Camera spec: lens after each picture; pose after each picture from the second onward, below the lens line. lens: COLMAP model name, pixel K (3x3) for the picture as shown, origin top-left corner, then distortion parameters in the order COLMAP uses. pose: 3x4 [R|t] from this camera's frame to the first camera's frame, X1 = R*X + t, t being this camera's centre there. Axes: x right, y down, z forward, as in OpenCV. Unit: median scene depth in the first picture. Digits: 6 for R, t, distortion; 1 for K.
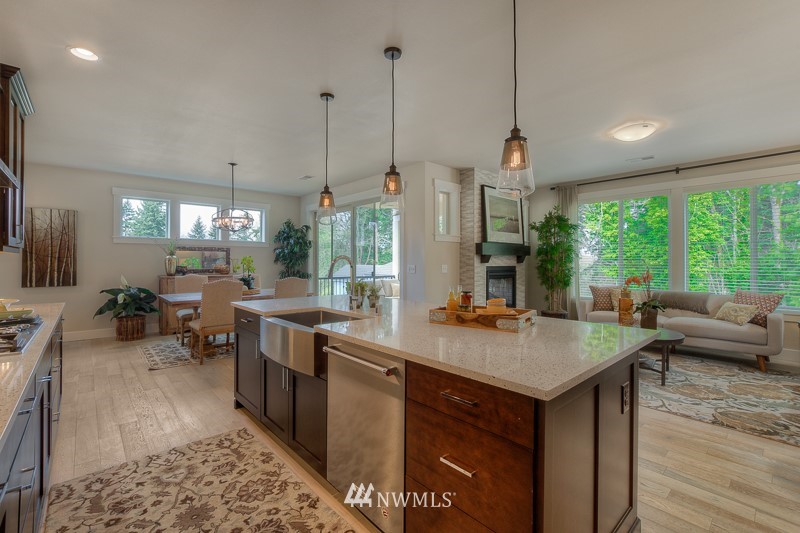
lens RADIAL K [[345.4, 0, 399.9], [0, 345.4, 262.0], [0, 0, 1]] dist [-0.003710, 0.000976]
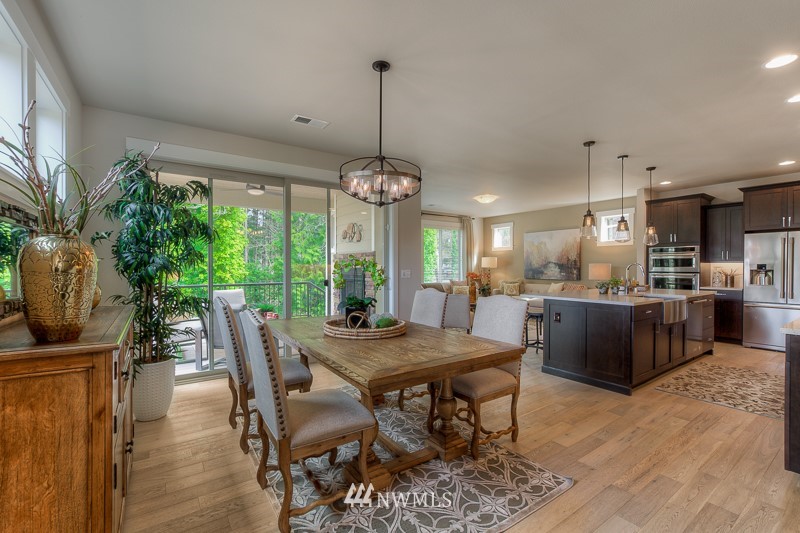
lens RADIAL K [[345.4, 0, 398.9], [0, 345.4, 270.5], [0, 0, 1]] dist [-0.003710, 0.000976]
pose [[0.131002, -0.007871, 0.991351, -1.790384], [0.000192, 0.999969, 0.007914, 0.012708], [-0.991382, -0.000847, 0.130999, 1.702391]]
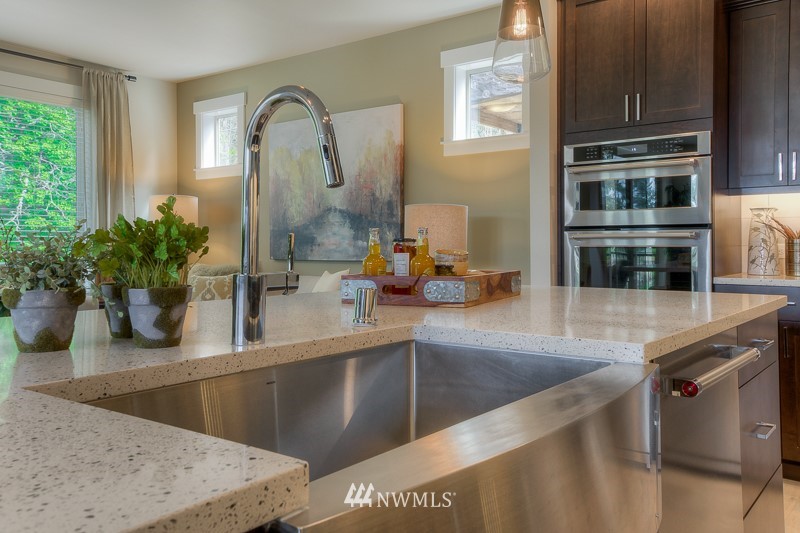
lens RADIAL K [[671.5, 0, 406.2], [0, 671.5, 237.8], [0, 0, 1]] dist [0.091266, 0.009448]
pose [[-0.174501, 0.013281, 0.984567, -0.523228], [0.002701, 0.999912, -0.013010, 0.076529], [-0.984653, 0.000389, -0.174521, 0.875682]]
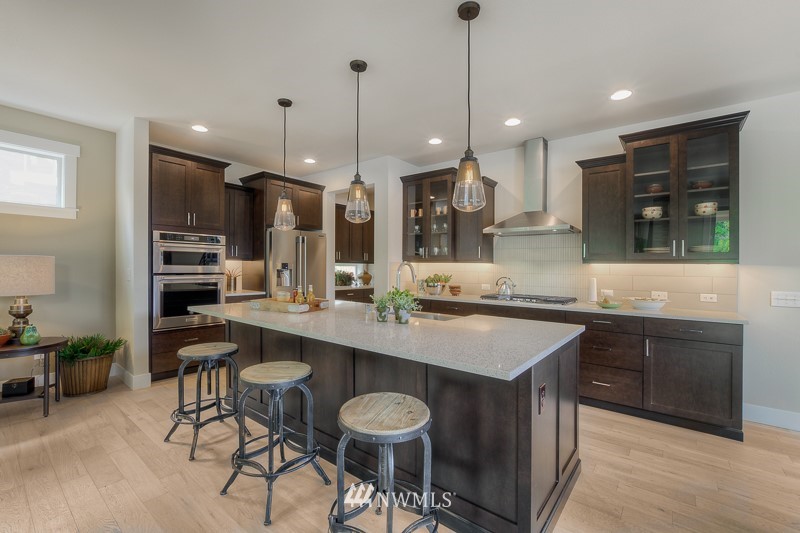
lens RADIAL K [[345.4, 0, 399.9], [0, 345.4, 268.3], [0, 0, 1]] dist [-0.003710, 0.000976]
pose [[-0.987378, -0.008316, -0.158165, 0.028658], [-0.008637, 0.999962, 0.001342, 0.009720], [0.158148, 0.002691, -0.987412, 1.755679]]
